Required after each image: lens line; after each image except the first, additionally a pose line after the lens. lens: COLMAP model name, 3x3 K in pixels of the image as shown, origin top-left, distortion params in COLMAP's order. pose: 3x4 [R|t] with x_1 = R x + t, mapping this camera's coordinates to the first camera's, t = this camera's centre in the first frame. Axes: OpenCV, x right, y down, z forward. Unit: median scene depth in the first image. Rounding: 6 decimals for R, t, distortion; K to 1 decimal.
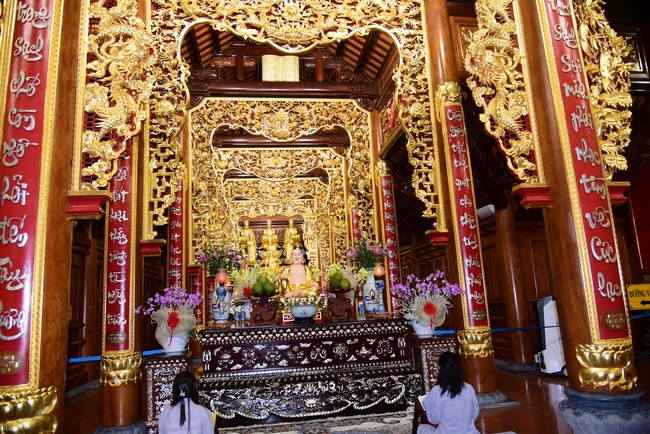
lens RADIAL K [[442.8, 0, 324.5], [0, 442.8, 218.4], [0, 0, 1]] dist [-0.038410, 0.005224]
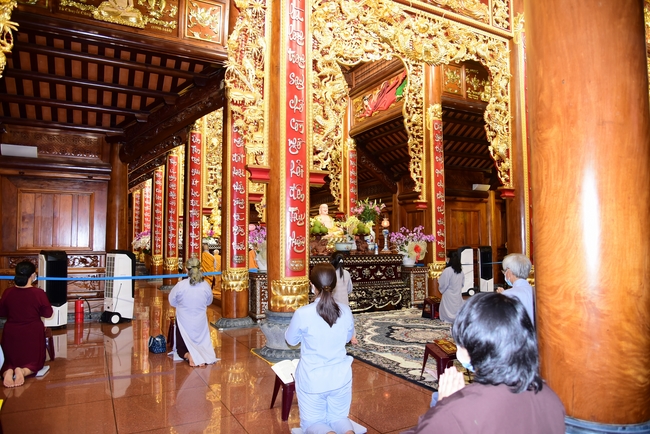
lens RADIAL K [[442.8, 0, 326.0], [0, 442.8, 218.1], [0, 0, 1]] dist [-0.038410, 0.005224]
pose [[0.935998, 0.070224, 0.344931, -0.595938], [-0.110565, 0.988957, 0.098687, -0.028114], [-0.334191, -0.130508, 0.933426, -0.357730]]
